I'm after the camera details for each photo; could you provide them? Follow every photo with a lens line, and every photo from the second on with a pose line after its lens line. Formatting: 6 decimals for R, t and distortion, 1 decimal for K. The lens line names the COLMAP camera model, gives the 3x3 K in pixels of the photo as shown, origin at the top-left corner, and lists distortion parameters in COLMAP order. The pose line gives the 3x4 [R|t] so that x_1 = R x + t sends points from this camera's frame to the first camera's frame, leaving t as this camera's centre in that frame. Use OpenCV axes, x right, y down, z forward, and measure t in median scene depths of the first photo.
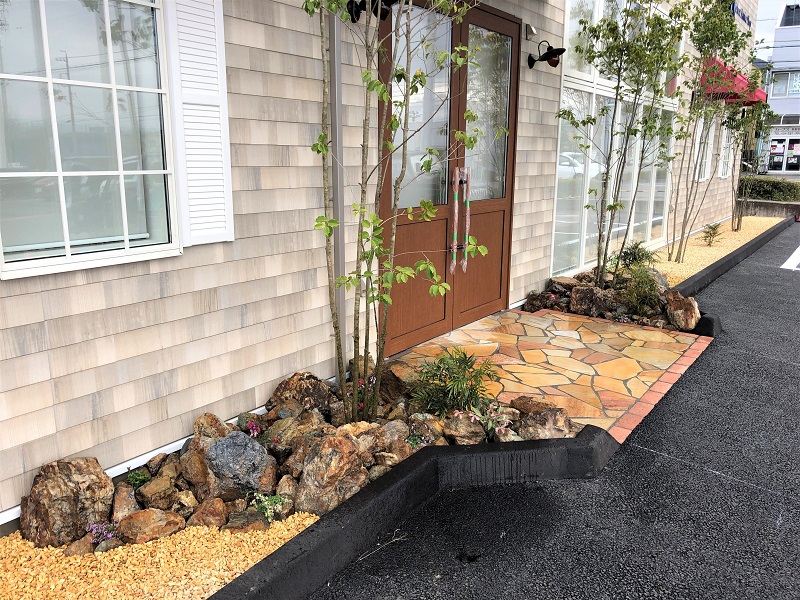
lens RADIAL K [[642.1, 0, 379.4], [0, 642.1, 298.9], [0, 0, 1]] dist [0.063925, -0.078063]
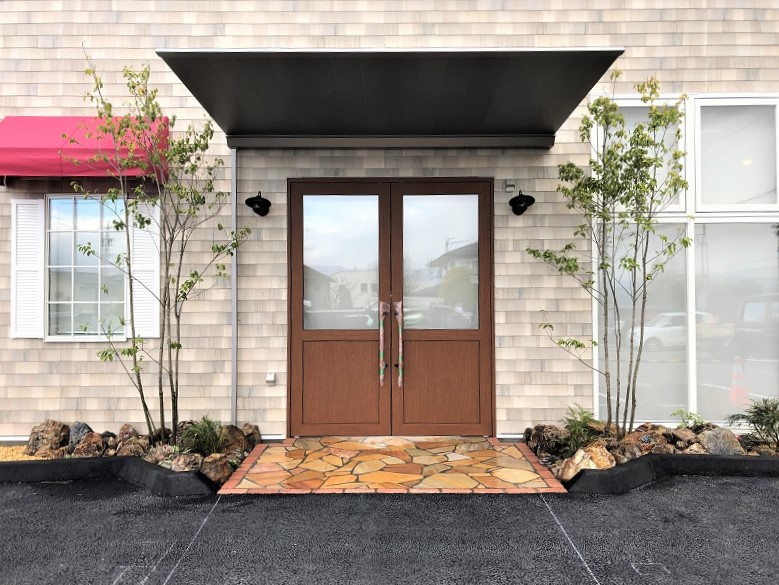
lens RADIAL K [[638.4, 0, 389.5], [0, 638.4, 292.5], [0, 0, 1]] dist [0.010903, 0.011263]
pose [[0.592296, -0.022633, -0.805402, 1.670098], [-0.168613, 0.973990, -0.151370, -0.047061], [0.787880, 0.225458, 0.573074, 0.408263]]
